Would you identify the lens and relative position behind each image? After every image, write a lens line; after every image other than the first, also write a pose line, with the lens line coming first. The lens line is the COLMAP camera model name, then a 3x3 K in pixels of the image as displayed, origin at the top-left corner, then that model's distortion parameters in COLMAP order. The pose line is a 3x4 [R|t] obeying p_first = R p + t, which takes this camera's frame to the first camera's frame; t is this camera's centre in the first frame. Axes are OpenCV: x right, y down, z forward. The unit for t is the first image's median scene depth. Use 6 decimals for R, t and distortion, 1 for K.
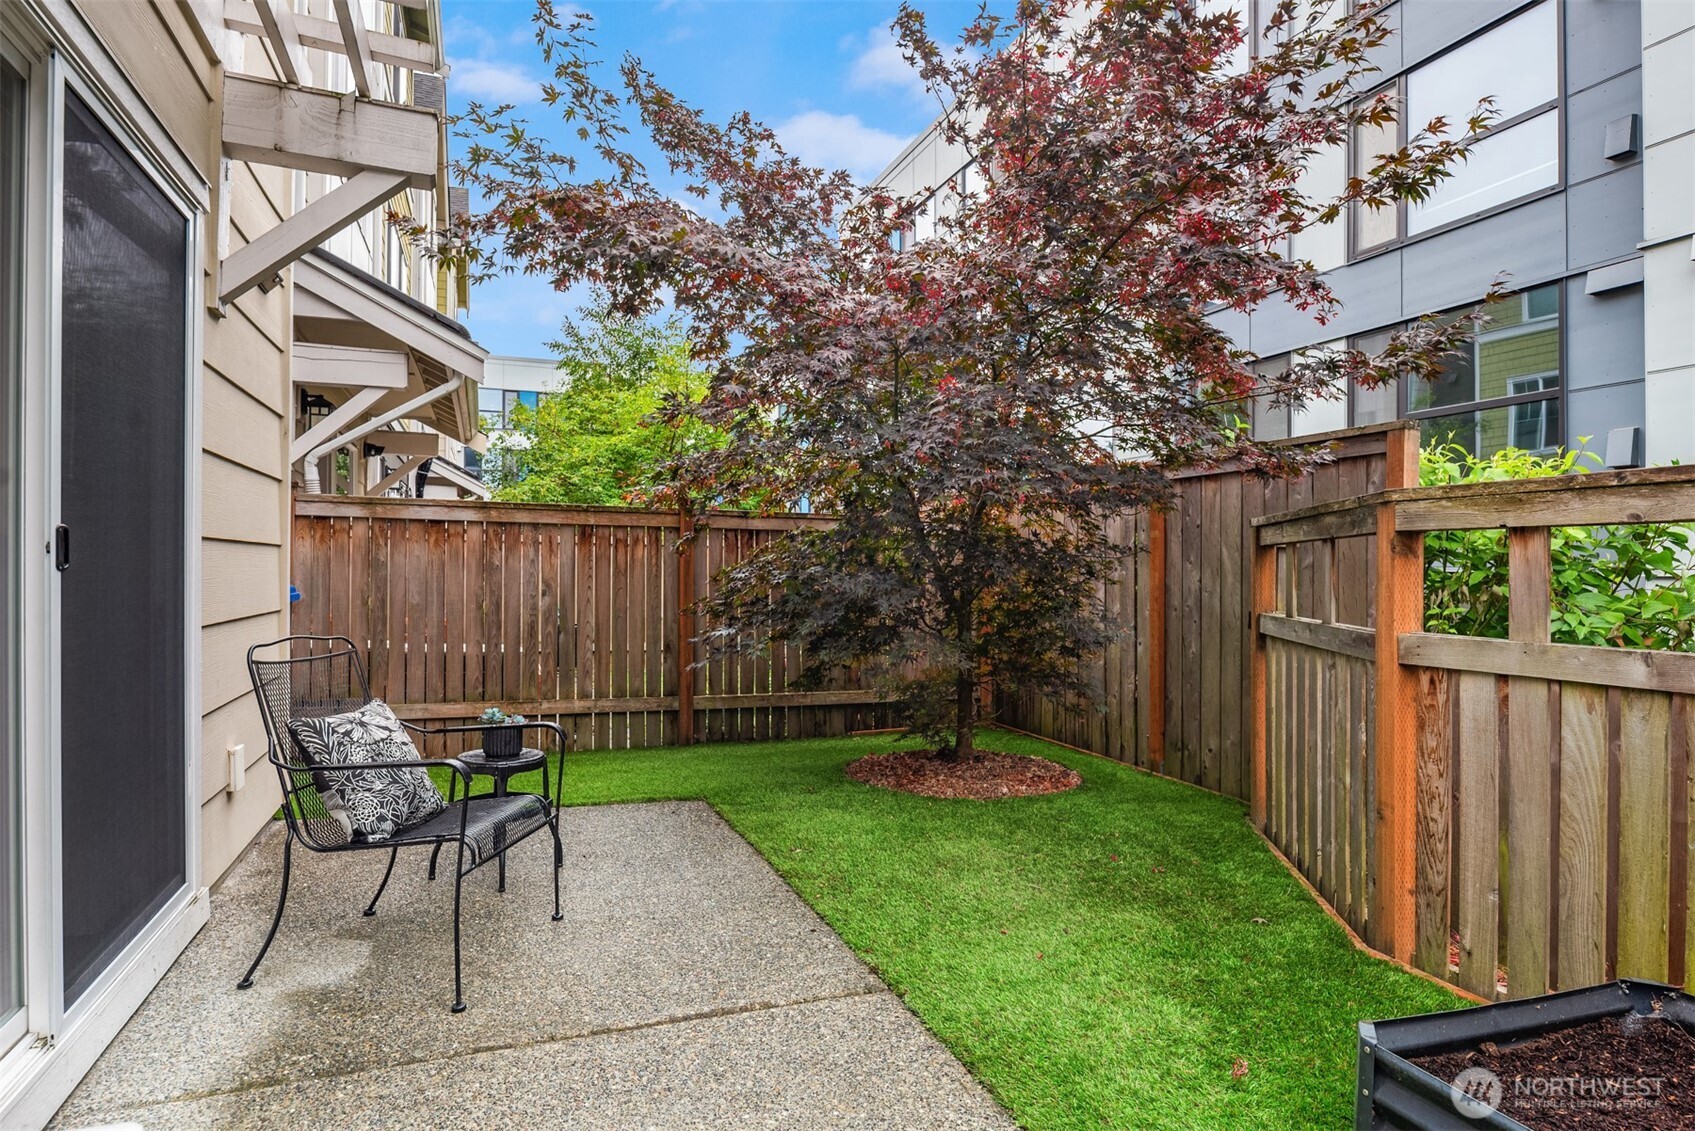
lens RADIAL K [[931.8, 0, 849.9], [0, 931.8, 606.2], [0, 0, 1]] dist [-0.003821, -0.000725]
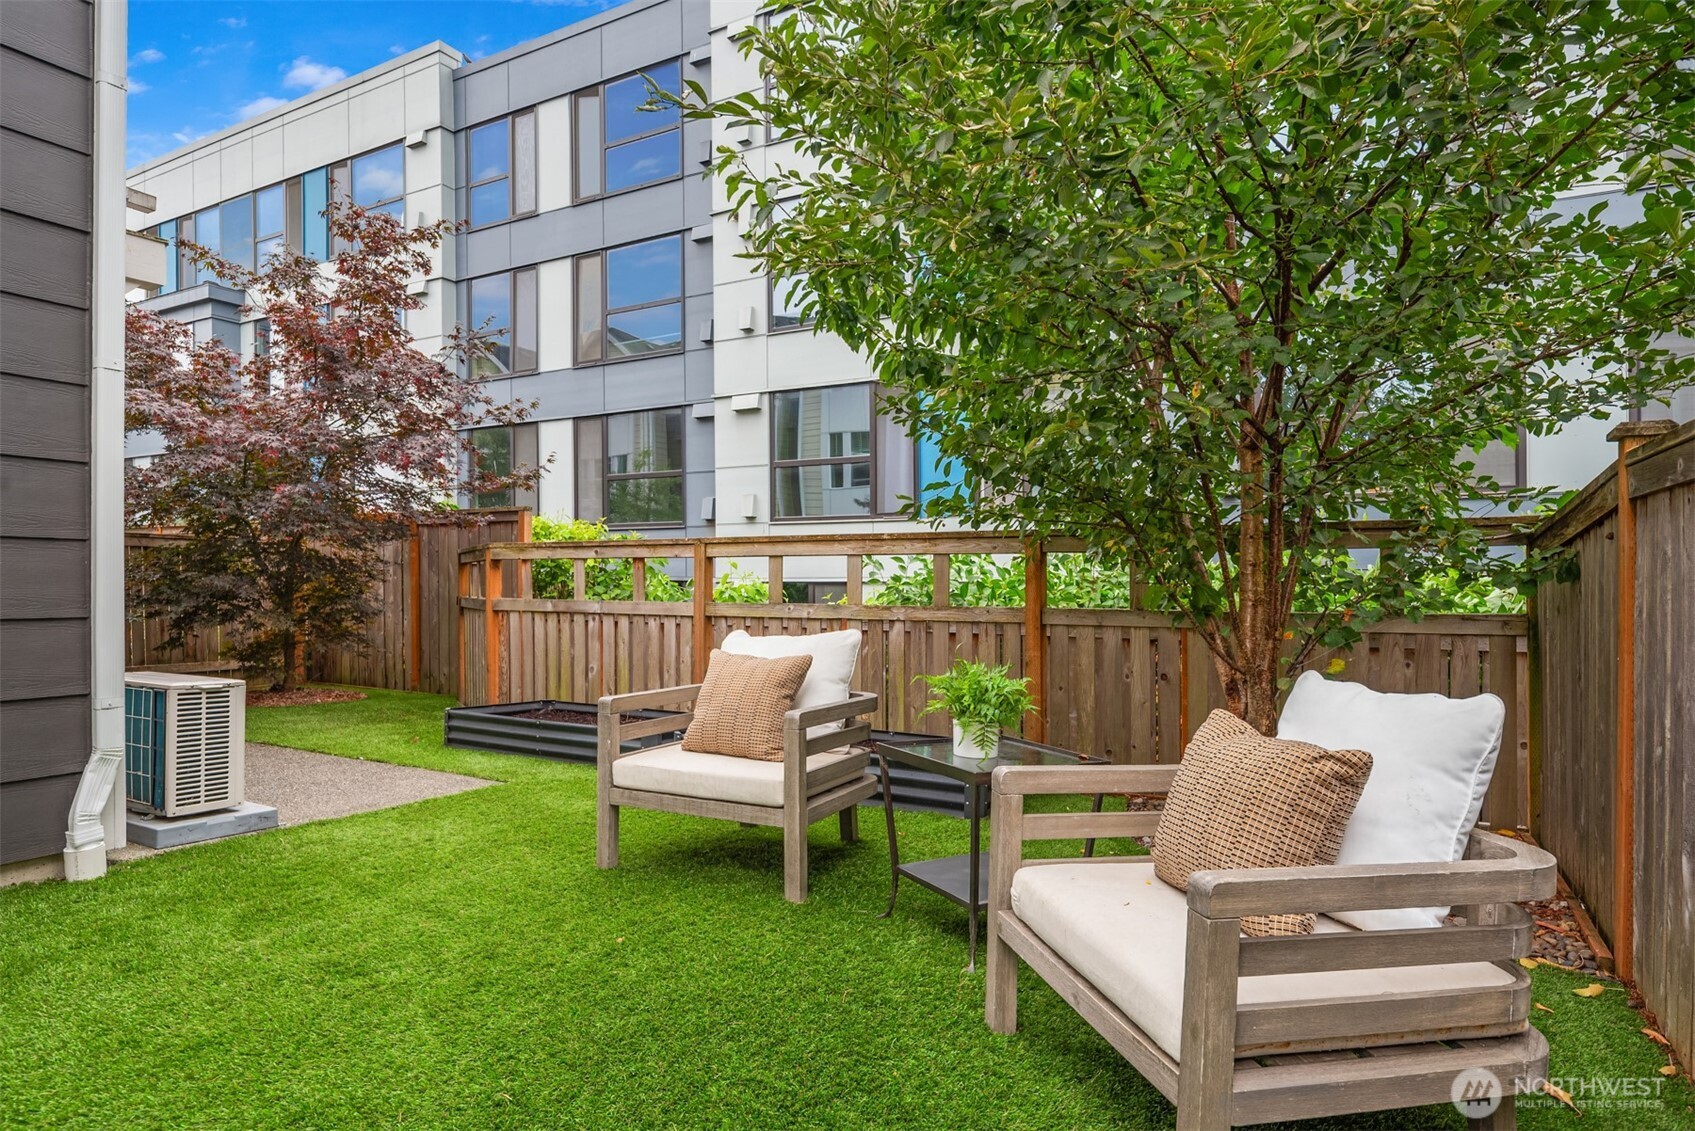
lens RADIAL K [[931.8, 0, 849.9], [0, 931.8, 606.2], [0, 0, 1]] dist [-0.003821, -0.000725]
pose [[0.764782, -0.015757, 0.644096, -0.190900], [0.024521, 0.999688, -0.004658, 0.052582], [-0.643822, 0.019356, 0.764930, -0.972861]]
